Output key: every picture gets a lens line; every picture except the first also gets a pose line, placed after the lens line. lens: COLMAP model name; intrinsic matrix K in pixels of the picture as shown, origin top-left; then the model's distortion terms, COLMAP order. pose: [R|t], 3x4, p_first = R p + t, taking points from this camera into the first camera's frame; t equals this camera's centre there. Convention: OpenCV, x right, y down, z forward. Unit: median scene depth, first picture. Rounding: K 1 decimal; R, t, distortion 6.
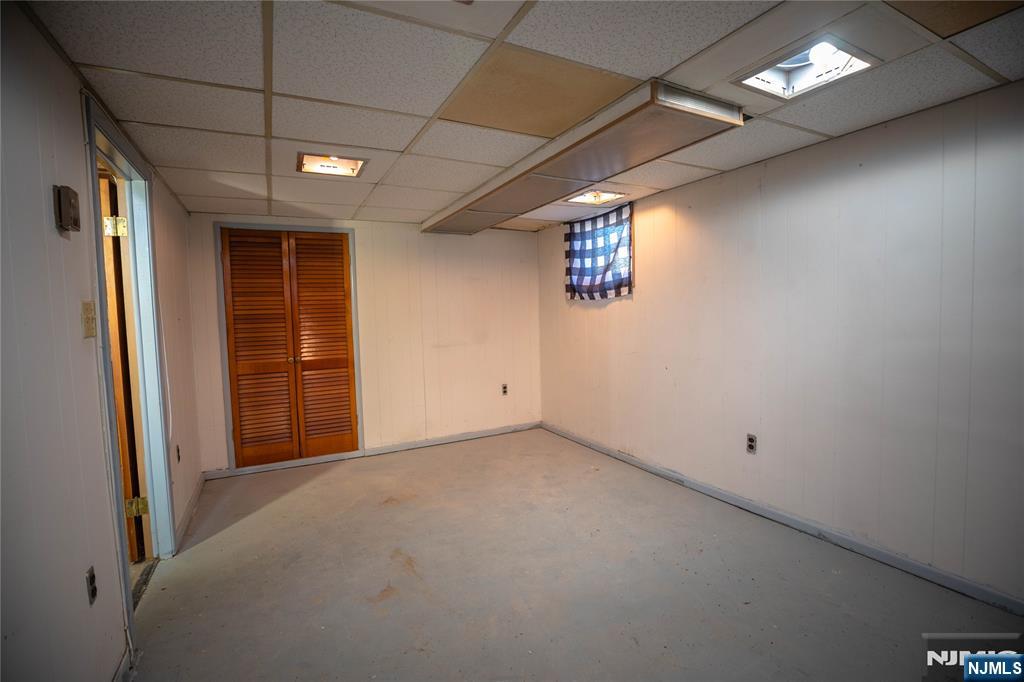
lens RADIAL K [[482.3, 0, 512.0], [0, 482.3, 341.0], [0, 0, 1]] dist [-0.027417, 0.000983]
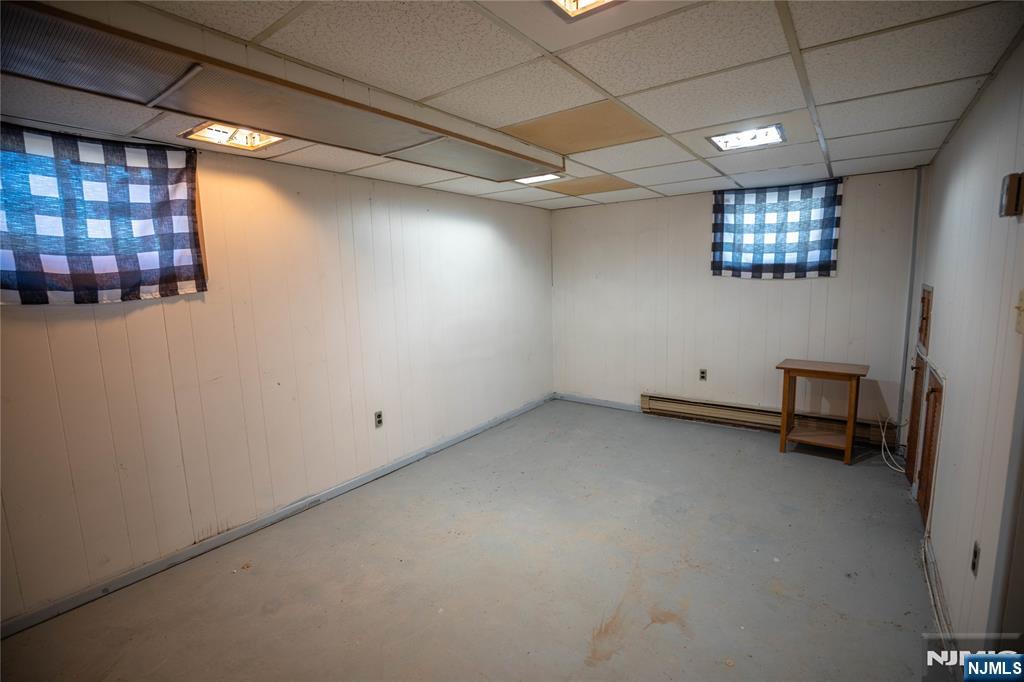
lens RADIAL K [[482.3, 0, 512.0], [0, 482.3, 341.0], [0, 0, 1]] dist [-0.027417, 0.000983]
pose [[-0.457045, -0.081096, 0.885739, -0.524464], [0.091654, 0.986239, 0.137591, -0.082881], [-0.884708, 0.144067, -0.443323, 0.928607]]
